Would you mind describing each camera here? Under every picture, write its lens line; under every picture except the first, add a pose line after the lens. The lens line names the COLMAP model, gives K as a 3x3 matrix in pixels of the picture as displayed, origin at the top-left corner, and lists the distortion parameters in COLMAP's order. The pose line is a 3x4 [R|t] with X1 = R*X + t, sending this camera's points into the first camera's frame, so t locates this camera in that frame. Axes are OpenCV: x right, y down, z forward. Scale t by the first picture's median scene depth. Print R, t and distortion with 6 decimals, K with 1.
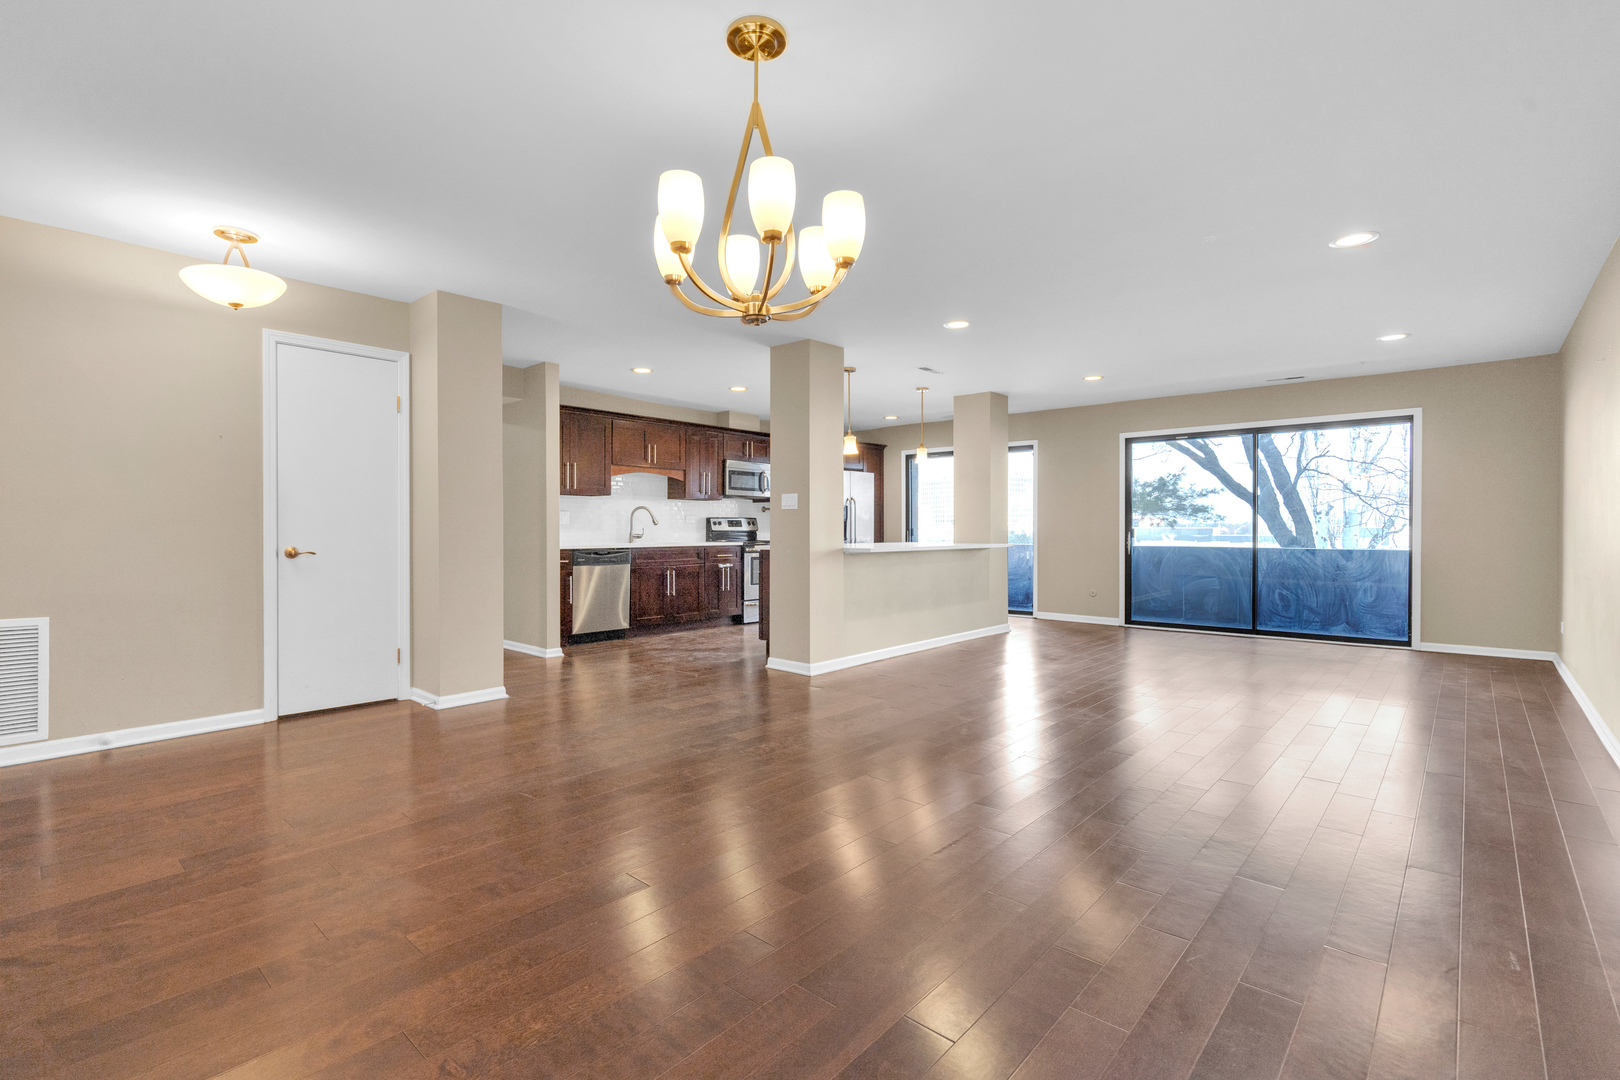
lens RADIAL K [[736.4, 0, 798.2], [0, 736.4, 540.5], [0, 0, 1]] dist [0.000791, 0.000224]
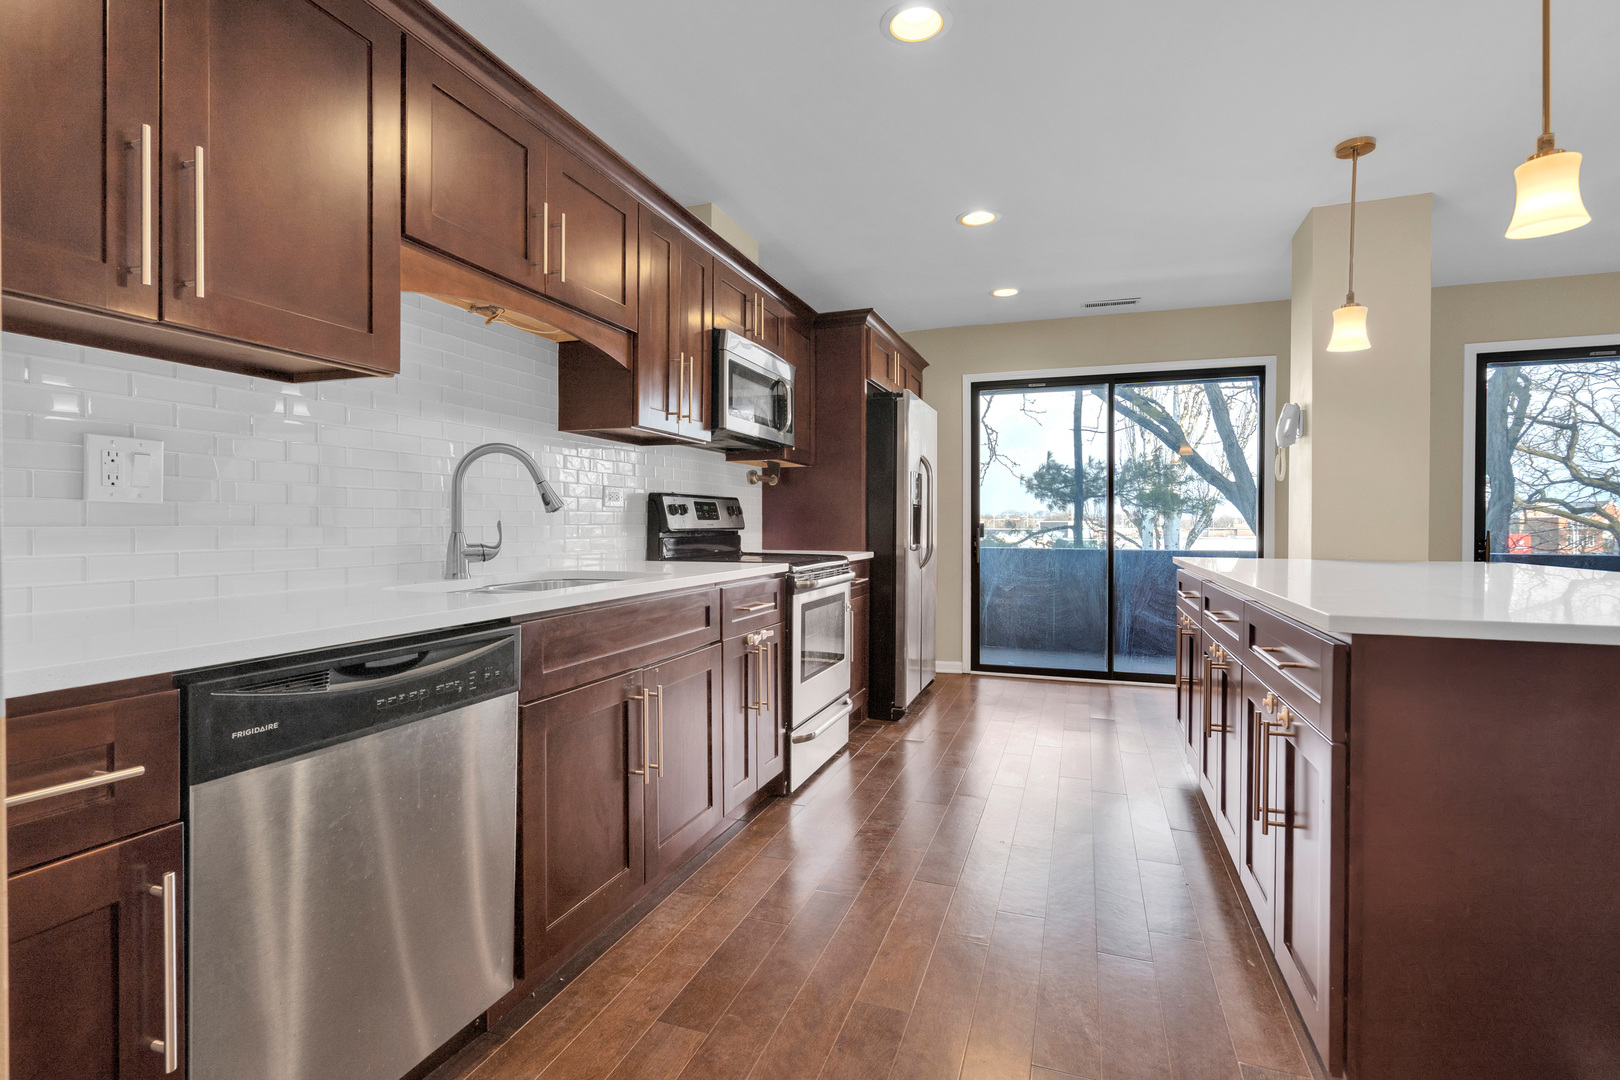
lens RADIAL K [[758.4, 0, 810.0], [0, 758.4, 540.0], [0, 0, 1]] dist [0.000910, 0.000279]
pose [[0.925836, -0.007496, 0.377851, -0.226640], [0.005950, 0.999968, 0.005260, -0.011767], [-0.377879, -0.002621, 0.925851, 0.743399]]
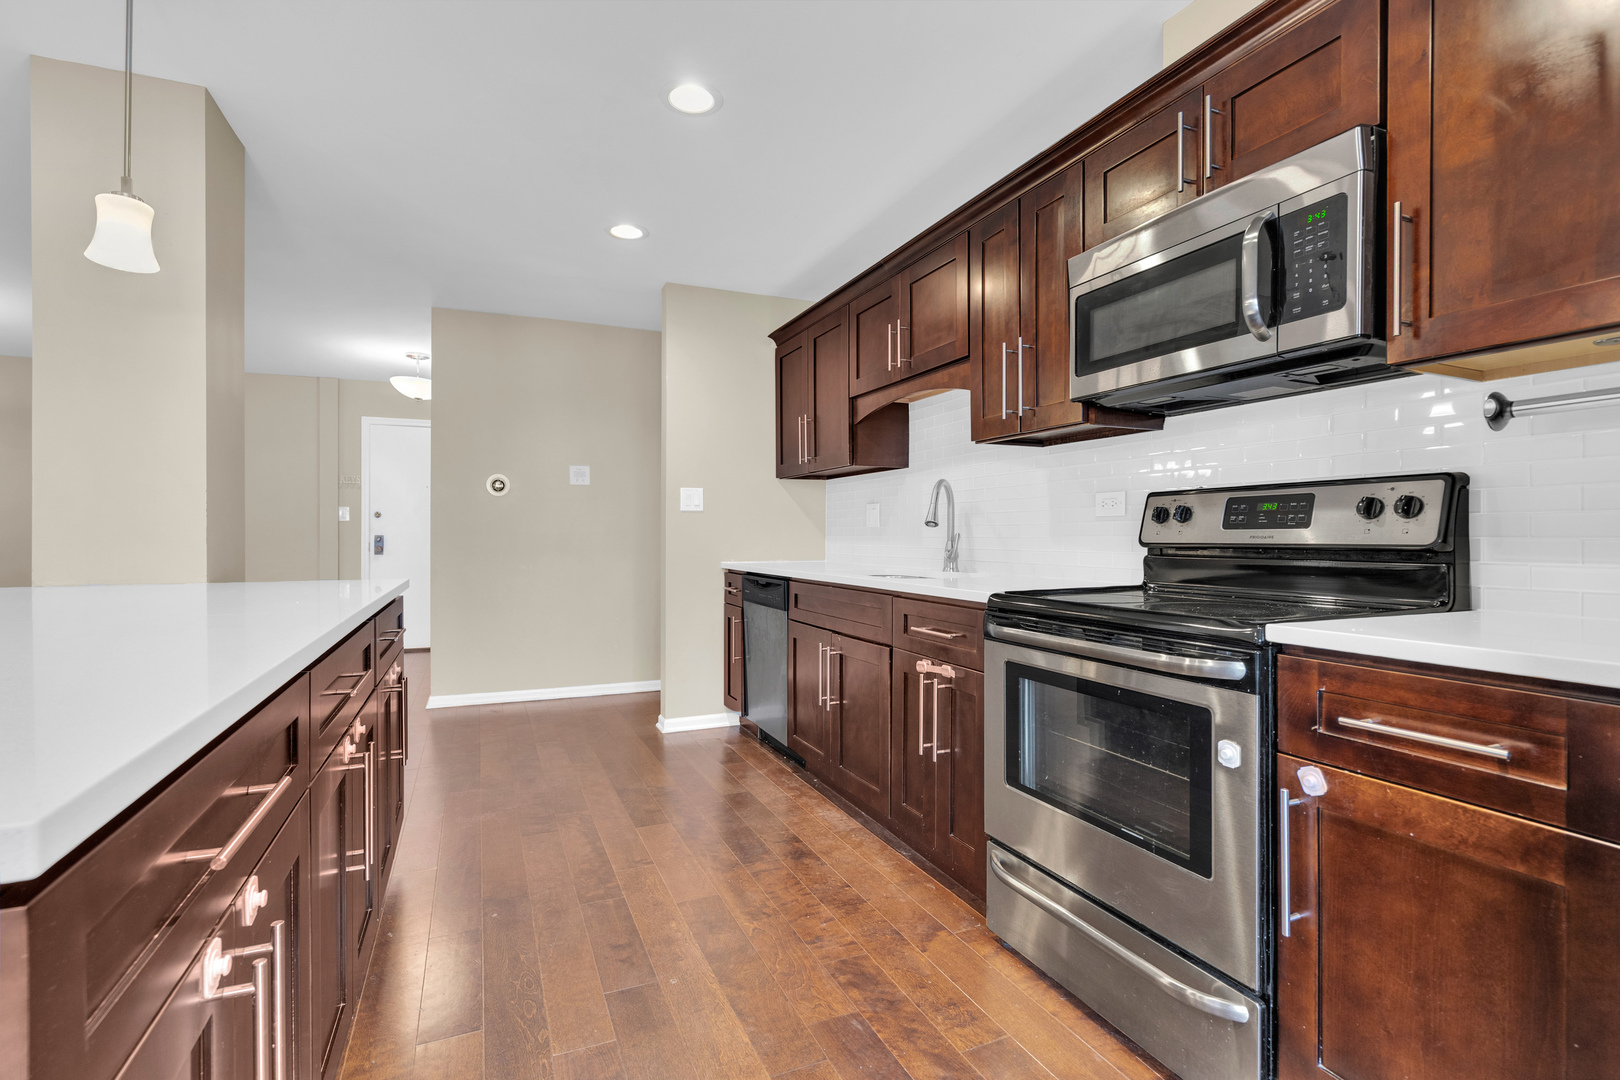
lens RADIAL K [[759.8, 0, 844.1], [0, 759.8, 533.4], [0, 0, 1]] dist [0.000208, 0.000072]
pose [[-0.378377, 0.001975, -0.925649, 0.194804], [-0.012367, 0.999898, 0.007188, -0.021006], [0.925569, 0.014167, -0.378314, 1.178425]]
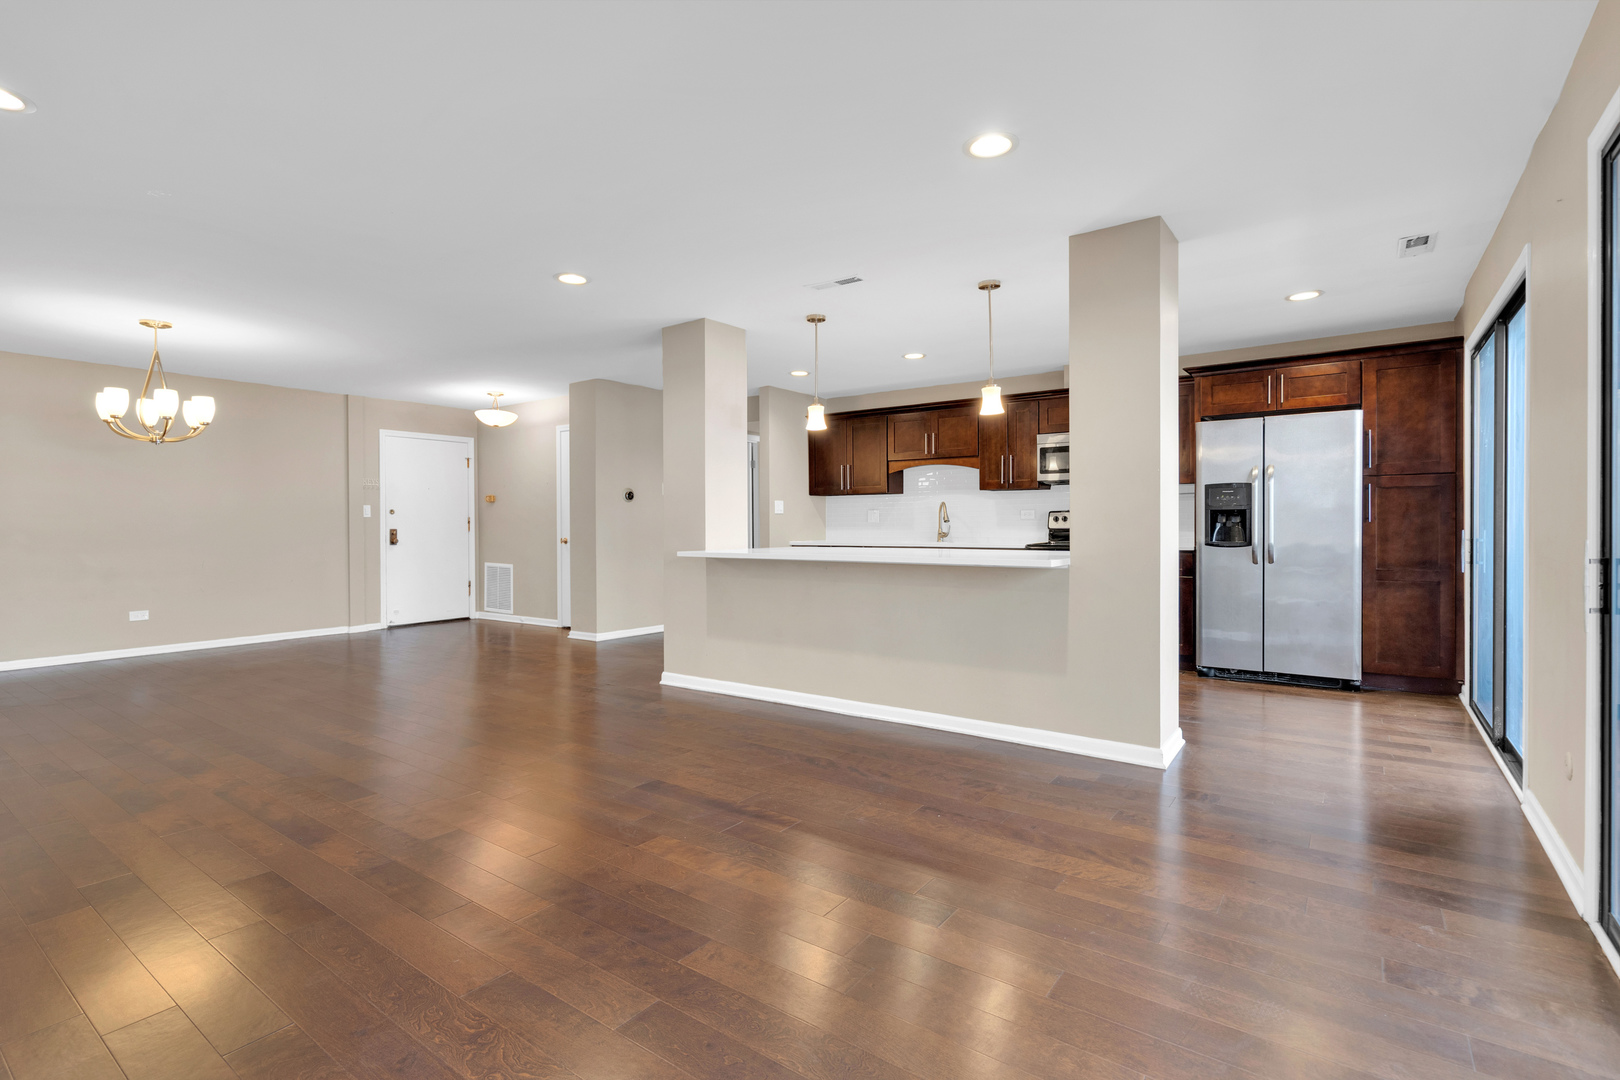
lens RADIAL K [[747.5, 0, 813.0], [0, 747.5, 511.8], [0, 0, 1]] dist [0.000795, 0.000336]
pose [[0.114220, -0.013580, -0.993363, 0.721786], [-0.010328, 0.999836, -0.014856, -0.020087], [0.993402, 0.011957, 0.114061, 0.789967]]
